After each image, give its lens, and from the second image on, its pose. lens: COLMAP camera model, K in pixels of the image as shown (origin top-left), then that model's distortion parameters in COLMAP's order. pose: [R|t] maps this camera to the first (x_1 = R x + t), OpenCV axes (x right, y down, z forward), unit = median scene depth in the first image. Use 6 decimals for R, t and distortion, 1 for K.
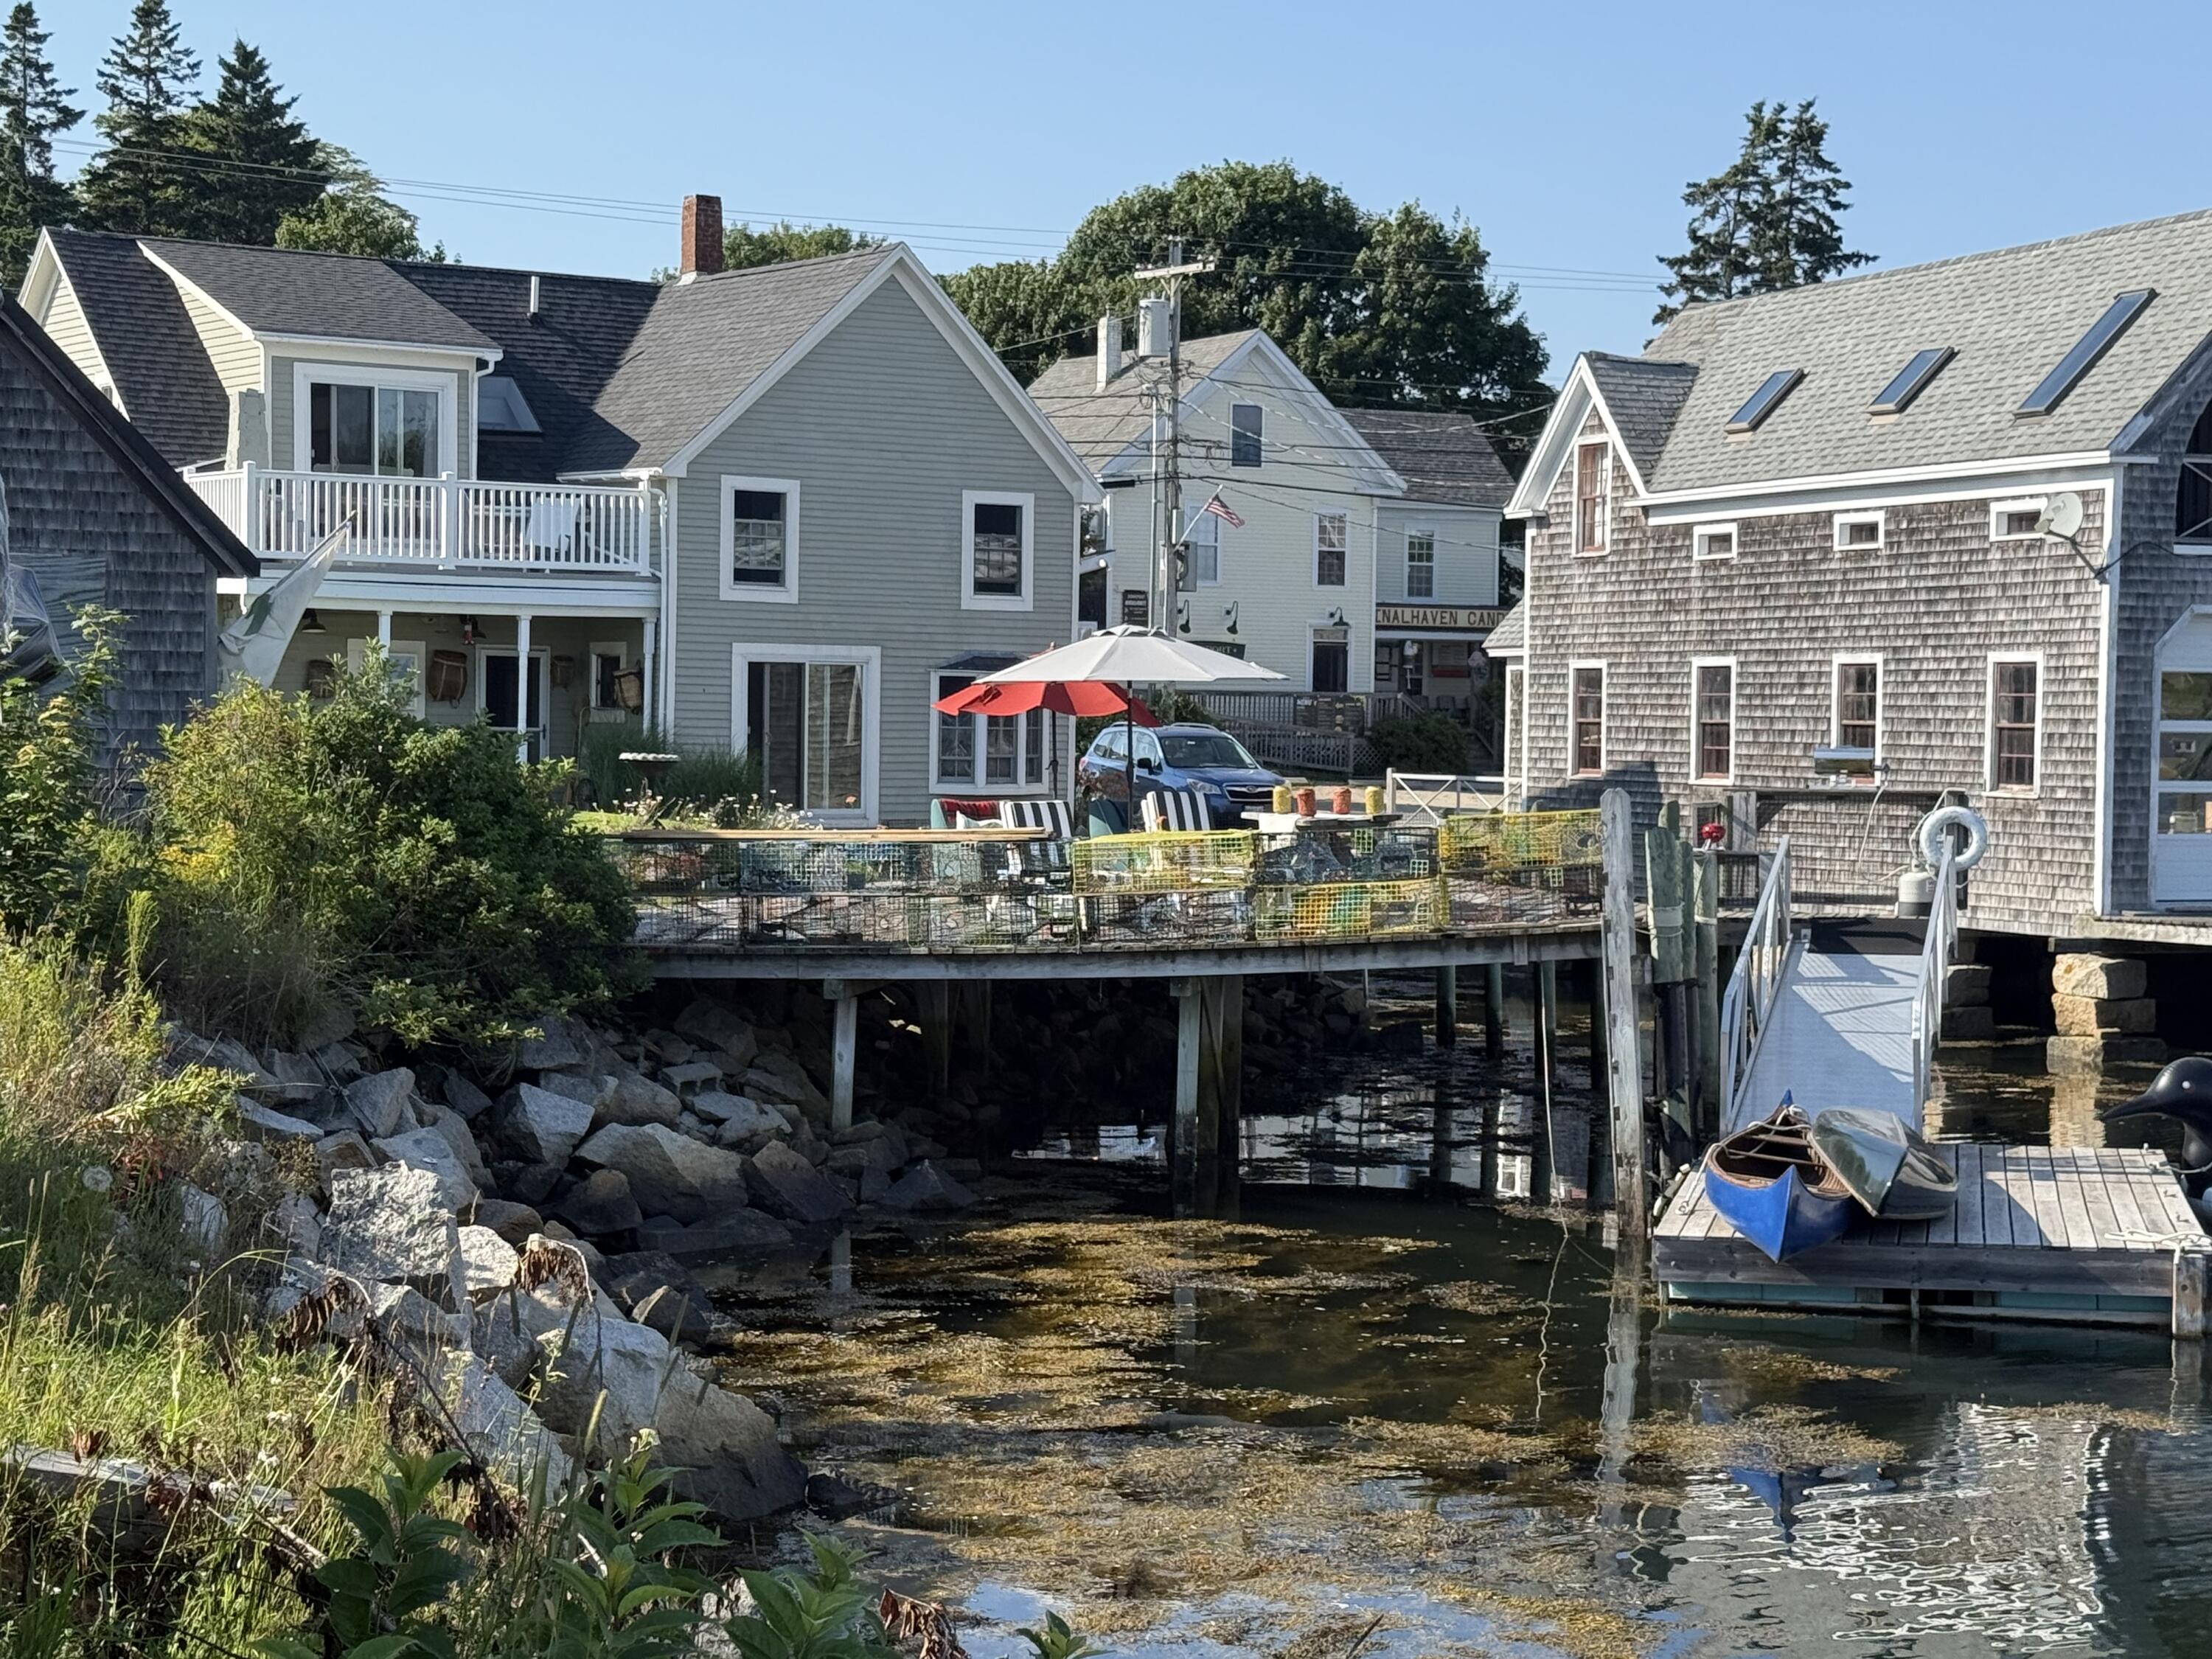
lens RADIAL K [[3821.9, 0, 1100.8], [0, 3821.9, 830.9], [0, 0, 1]] dist [0.129532, 0.000000]
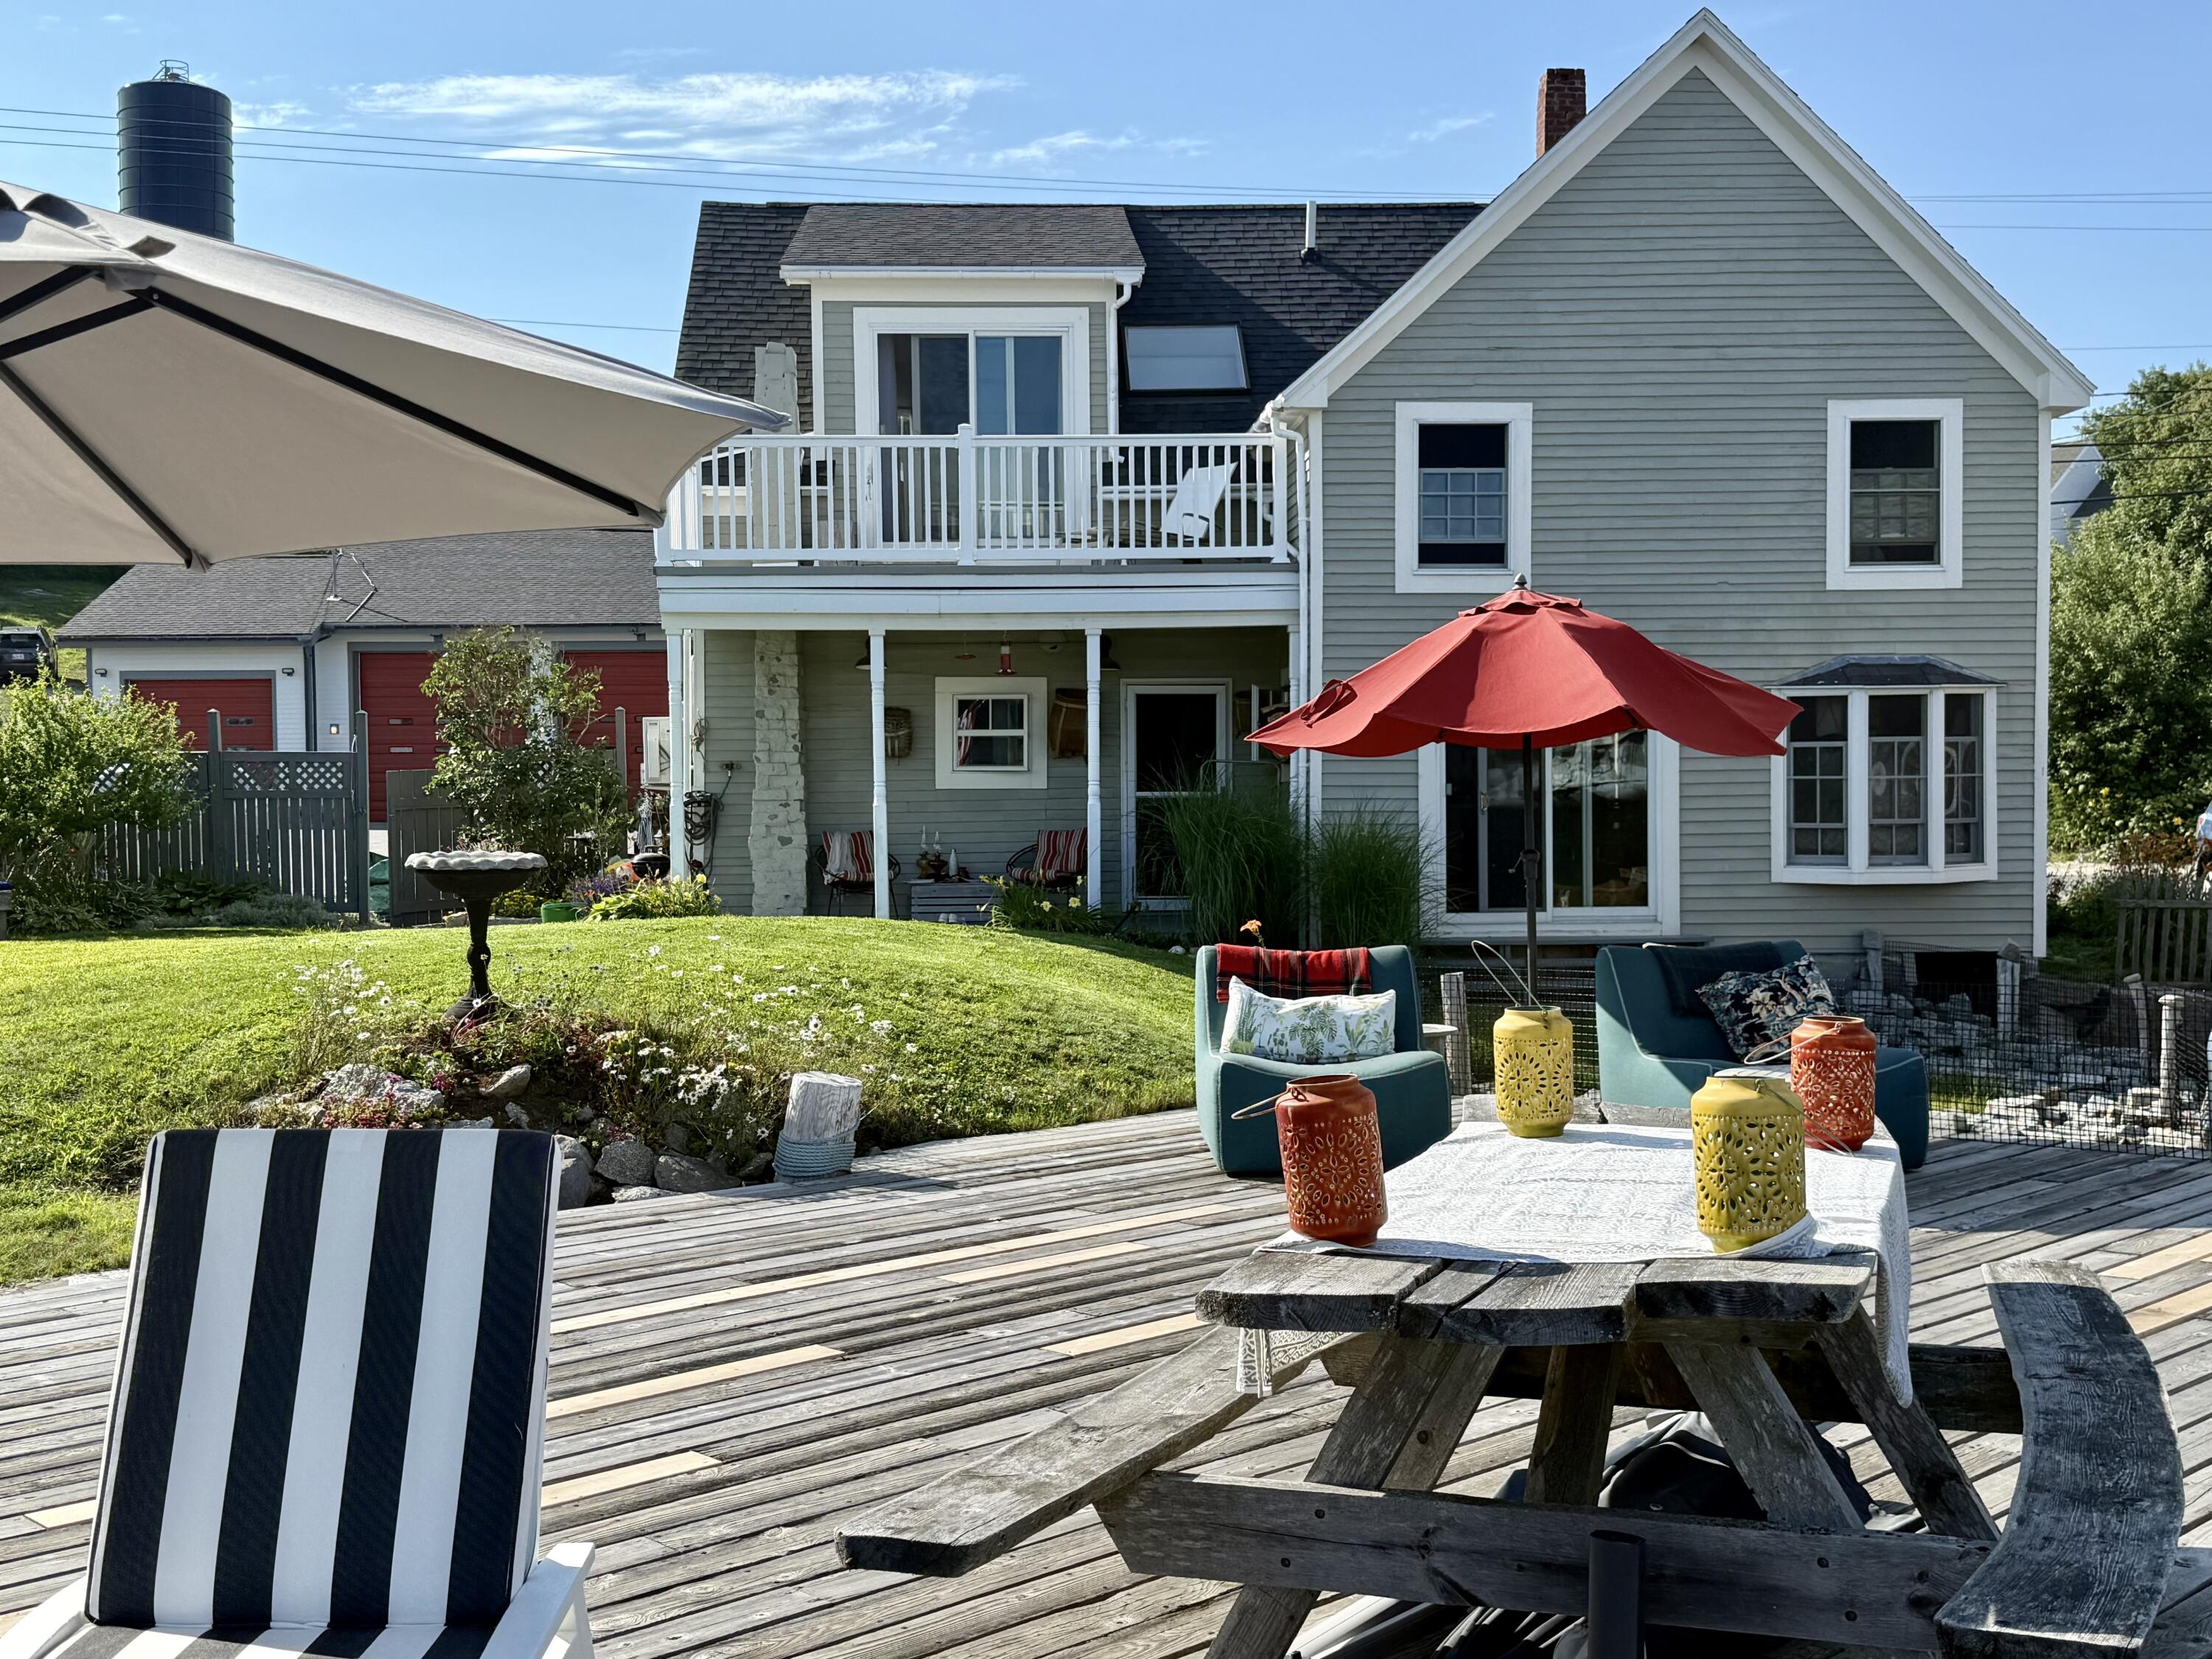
lens RADIAL K [[2429.8, 0, 1104.3], [0, 2429.8, 841.6], [0, 0, 1]] dist [0.104109, 0.000000]
pose [[0.858938, -0.011697, -0.511947, 0.100619], [0.007024, 0.999914, -0.011061, -0.018730], [0.512032, 0.005905, 0.858946, 0.868312]]
